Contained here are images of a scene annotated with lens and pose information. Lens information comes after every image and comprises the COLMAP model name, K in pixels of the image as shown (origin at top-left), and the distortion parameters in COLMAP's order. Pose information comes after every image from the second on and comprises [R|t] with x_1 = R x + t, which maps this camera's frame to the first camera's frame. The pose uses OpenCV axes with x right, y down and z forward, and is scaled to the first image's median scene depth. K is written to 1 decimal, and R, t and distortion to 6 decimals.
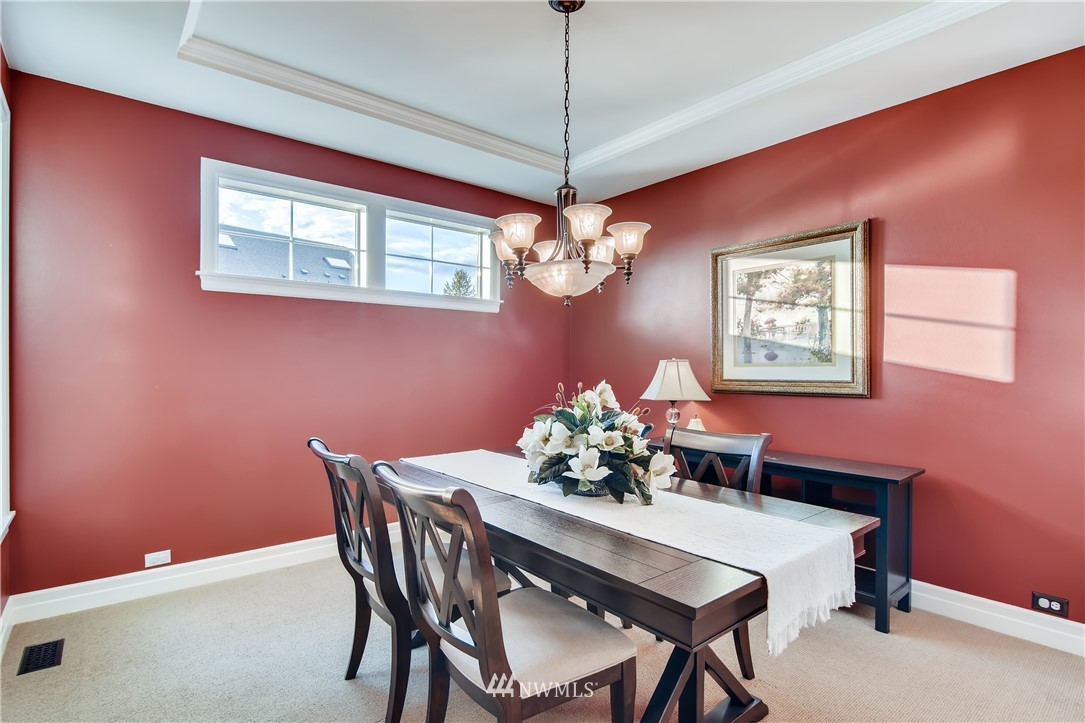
lens RADIAL K [[525.3, 0, 540.5], [0, 525.3, 362.9], [0, 0, 1]] dist [-0.002390, -0.007808]
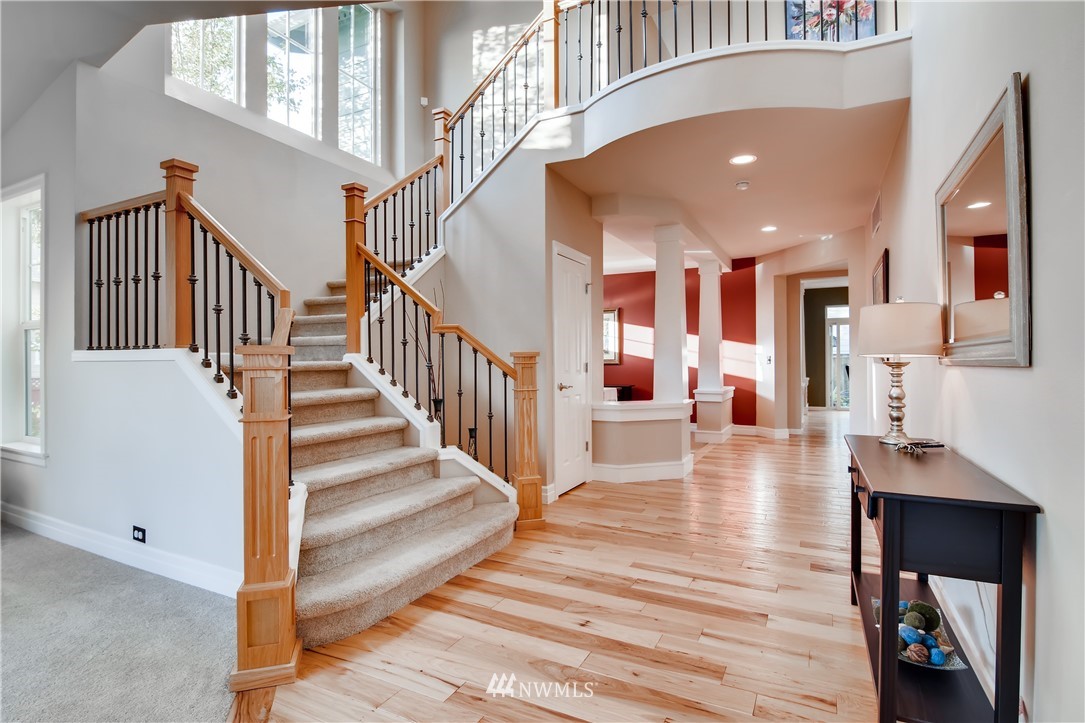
lens RADIAL K [[525.3, 0, 544.9], [0, 525.3, 359.5], [0, 0, 1]] dist [-0.002390, -0.007808]
pose [[0.916101, -0.009030, 0.400846, -1.025632], [0.012238, 0.999910, -0.005443, 0.044052], [-0.400761, 0.009892, 0.916129, -1.672081]]
